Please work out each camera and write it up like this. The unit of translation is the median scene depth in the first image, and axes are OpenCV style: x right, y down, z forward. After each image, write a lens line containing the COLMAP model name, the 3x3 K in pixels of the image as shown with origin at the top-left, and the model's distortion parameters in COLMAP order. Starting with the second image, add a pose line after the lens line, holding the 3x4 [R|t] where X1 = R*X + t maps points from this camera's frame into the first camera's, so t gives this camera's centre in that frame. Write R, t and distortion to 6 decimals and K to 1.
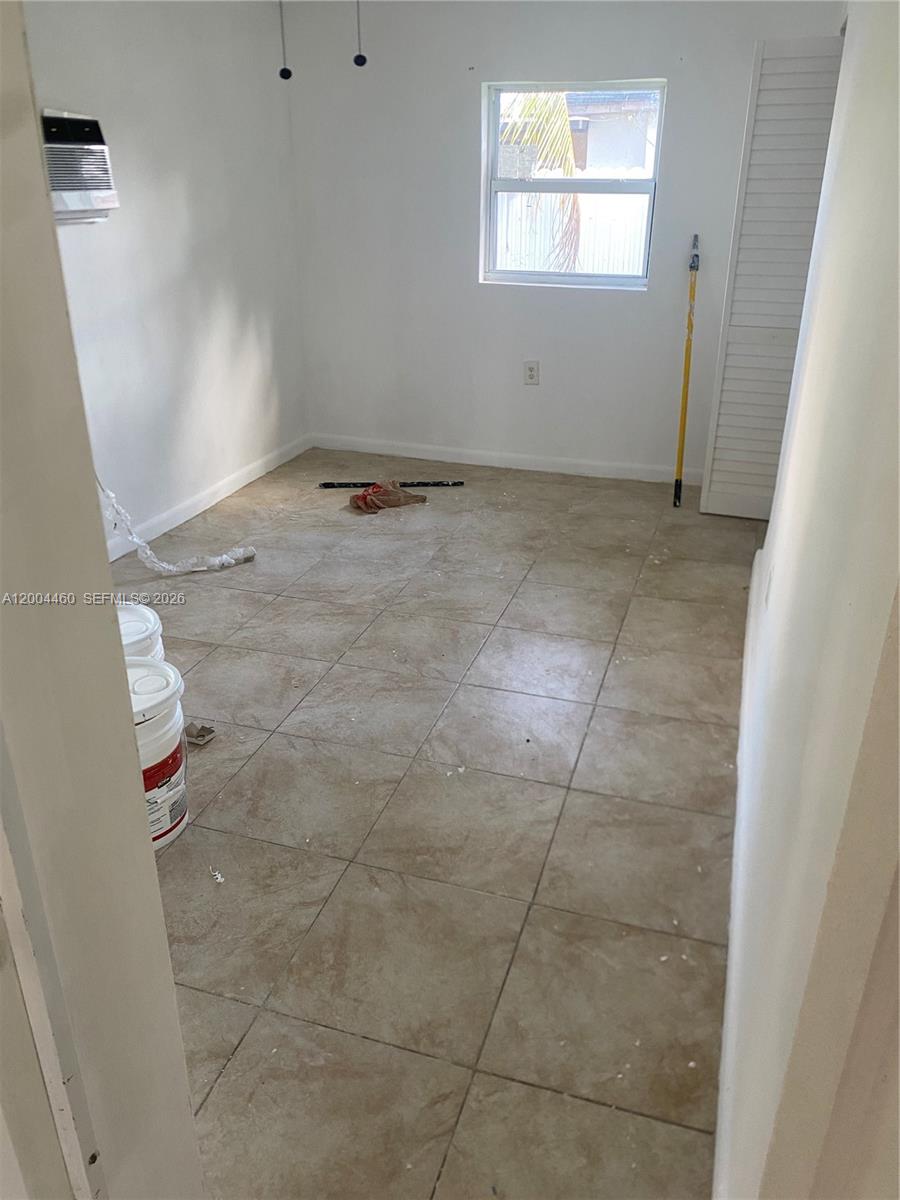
lens RADIAL K [[923.3, 0, 450.0], [0, 923.3, 600.0], [0, 0, 1]] dist [0.142231, -0.223406]
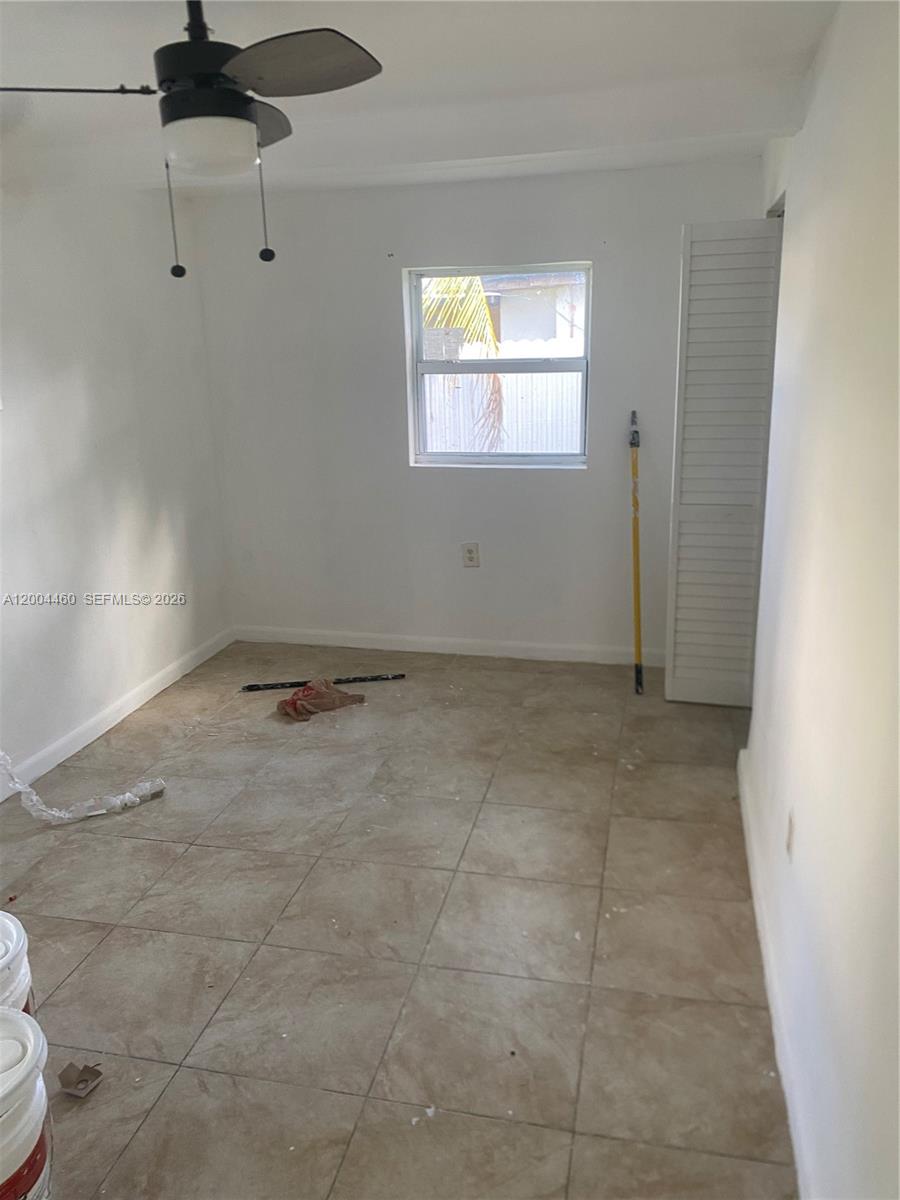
lens RADIAL K [[905.2, 0, 449.1], [0, 905.2, 606.6], [0, 0, 1]] dist [0.055401, -0.089842]
pose [[0.996048, -0.048966, 0.074097, -0.005355], [0.058975, 0.988456, -0.139560, -0.086433], [-0.066408, 0.143379, 0.987437, 0.148105]]
